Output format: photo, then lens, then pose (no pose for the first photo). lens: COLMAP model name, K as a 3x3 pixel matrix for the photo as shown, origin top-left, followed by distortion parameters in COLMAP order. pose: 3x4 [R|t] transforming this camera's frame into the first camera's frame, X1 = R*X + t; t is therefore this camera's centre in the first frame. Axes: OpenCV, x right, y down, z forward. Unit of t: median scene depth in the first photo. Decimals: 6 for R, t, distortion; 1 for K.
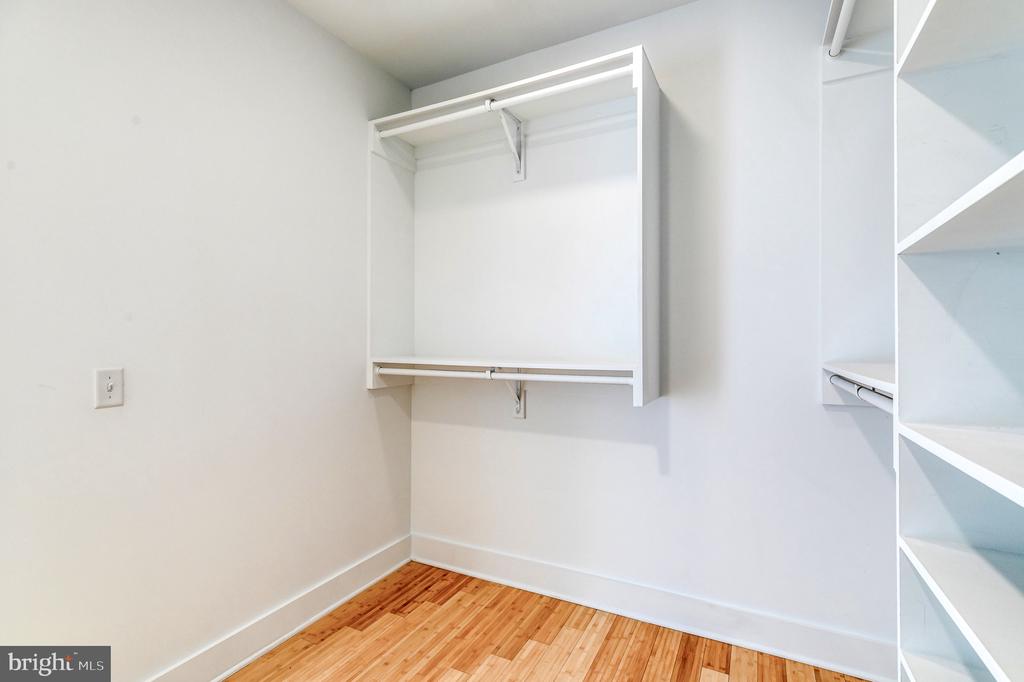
lens RADIAL K [[467.8, 0, 515.9], [0, 467.8, 346.6], [0, 0, 1]] dist [0.021643, 0.000099]
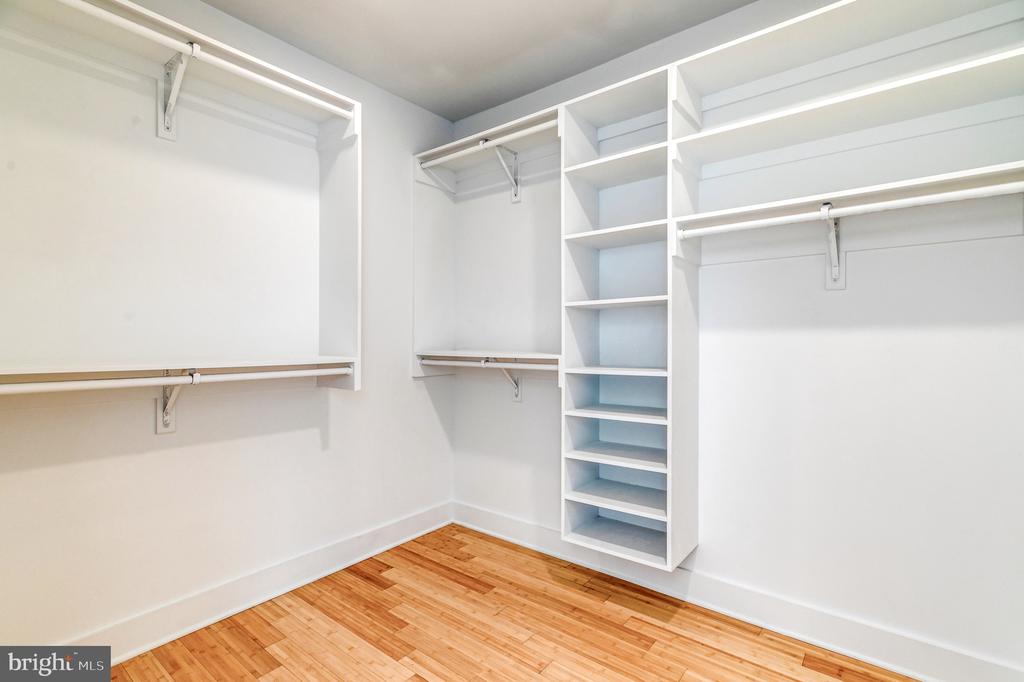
lens RADIAL K [[455.4, 0, 513.2], [0, 455.4, 339.0], [0, 0, 1]] dist [0.002992, 0.000384]
pose [[0.228499, -0.002019, 0.973542, -0.759667], [-0.000851, 0.999997, 0.002274, -0.011754], [-0.973544, -0.001348, 0.228496, 0.297423]]
